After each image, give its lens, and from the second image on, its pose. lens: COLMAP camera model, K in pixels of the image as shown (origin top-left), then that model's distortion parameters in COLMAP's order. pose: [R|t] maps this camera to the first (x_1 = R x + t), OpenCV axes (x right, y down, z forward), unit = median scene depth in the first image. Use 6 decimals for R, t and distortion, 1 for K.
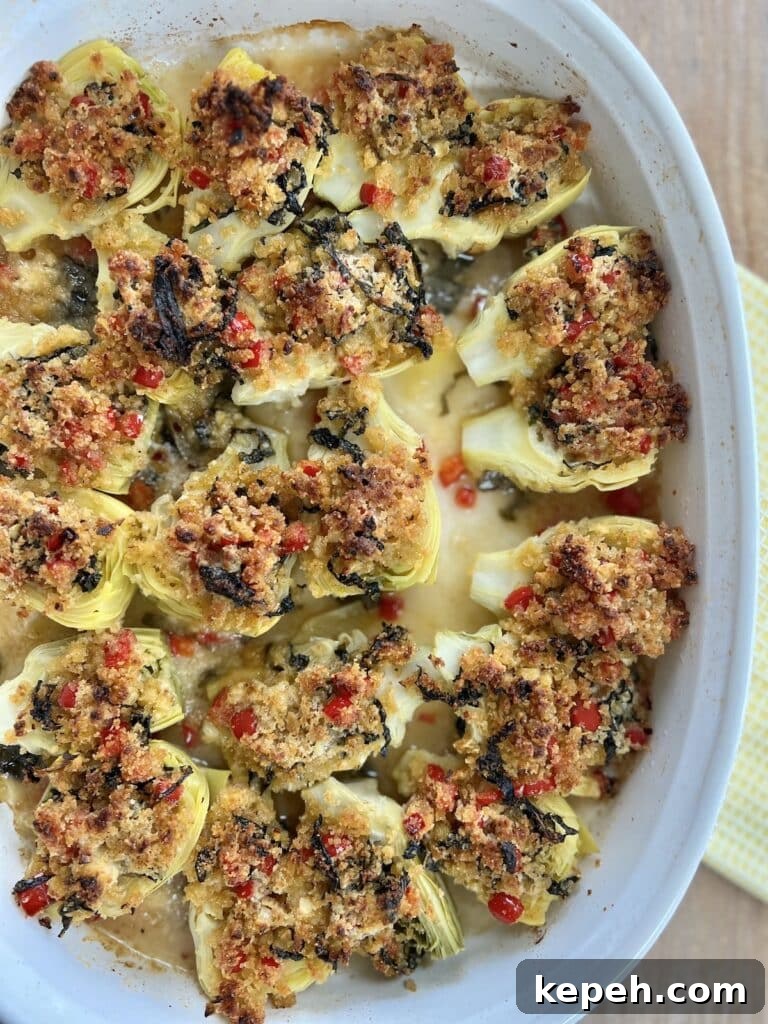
lens RADIAL K [[844.4, 0, 384.0], [0, 844.4, 512.0], [0, 0, 1]] dist [-0.012526, -0.007343]
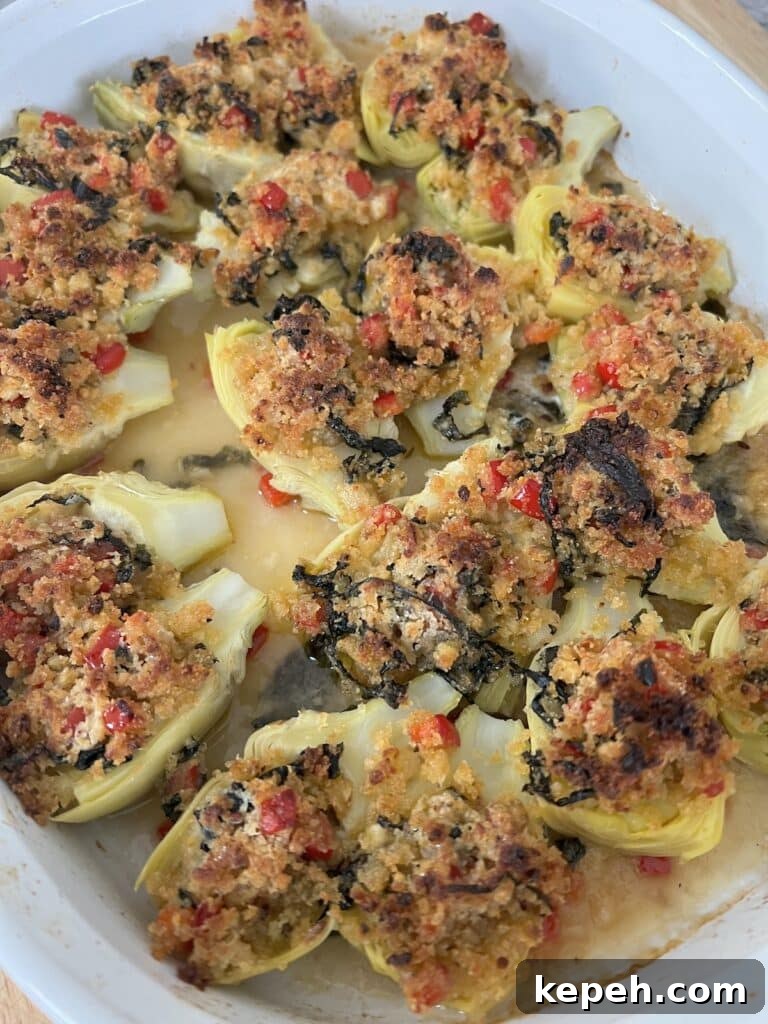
lens RADIAL K [[844.4, 0, 384.0], [0, 844.4, 512.0], [0, 0, 1]] dist [-0.012526, -0.007343]
pose [[-0.935839, 0.292404, -0.196739, 0.117168], [-0.349959, -0.836982, 0.420701, -0.510964], [-0.041652, 0.462559, 0.885610, 0.302559]]
